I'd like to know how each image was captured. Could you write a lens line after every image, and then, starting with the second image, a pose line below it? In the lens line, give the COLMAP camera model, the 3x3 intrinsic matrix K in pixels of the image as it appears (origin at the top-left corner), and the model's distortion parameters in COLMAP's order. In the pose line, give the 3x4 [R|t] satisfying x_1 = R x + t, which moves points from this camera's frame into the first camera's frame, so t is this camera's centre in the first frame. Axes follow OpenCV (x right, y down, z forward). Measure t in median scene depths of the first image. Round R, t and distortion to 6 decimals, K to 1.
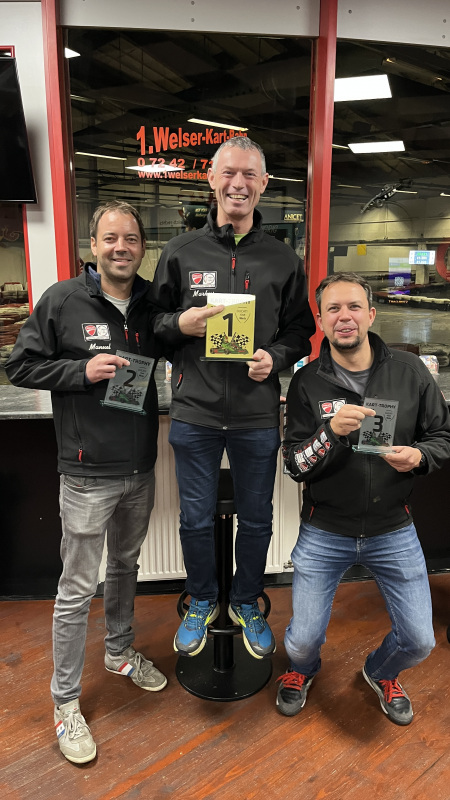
lens RADIAL K [[600.6, 0, 230.2], [0, 600.6, 398.6], [0, 0, 1]] dist [-0.004684, -0.000234]
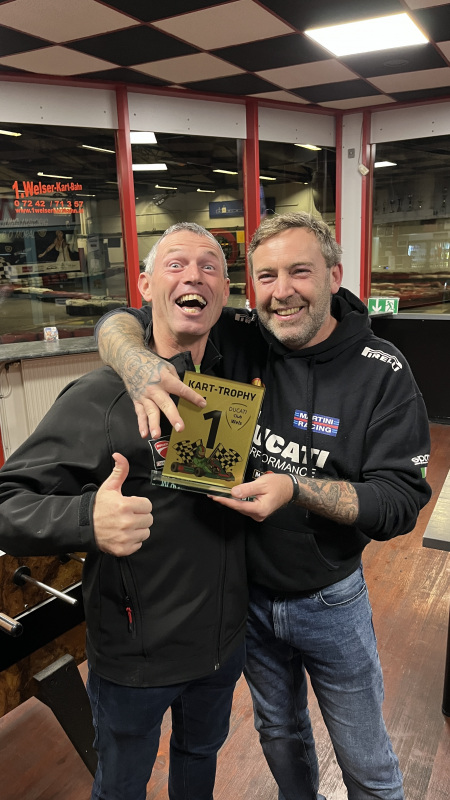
lens RADIAL K [[610.3, 0, 225.0], [0, 610.3, 400.0], [0, 0, 1]] dist [-0.000361, -0.004433]
pose [[0.934675, -0.117542, 0.335510, -0.238839], [0.112319, 0.993055, 0.035005, 0.136389], [-0.337294, 0.004965, 0.941386, -0.728204]]
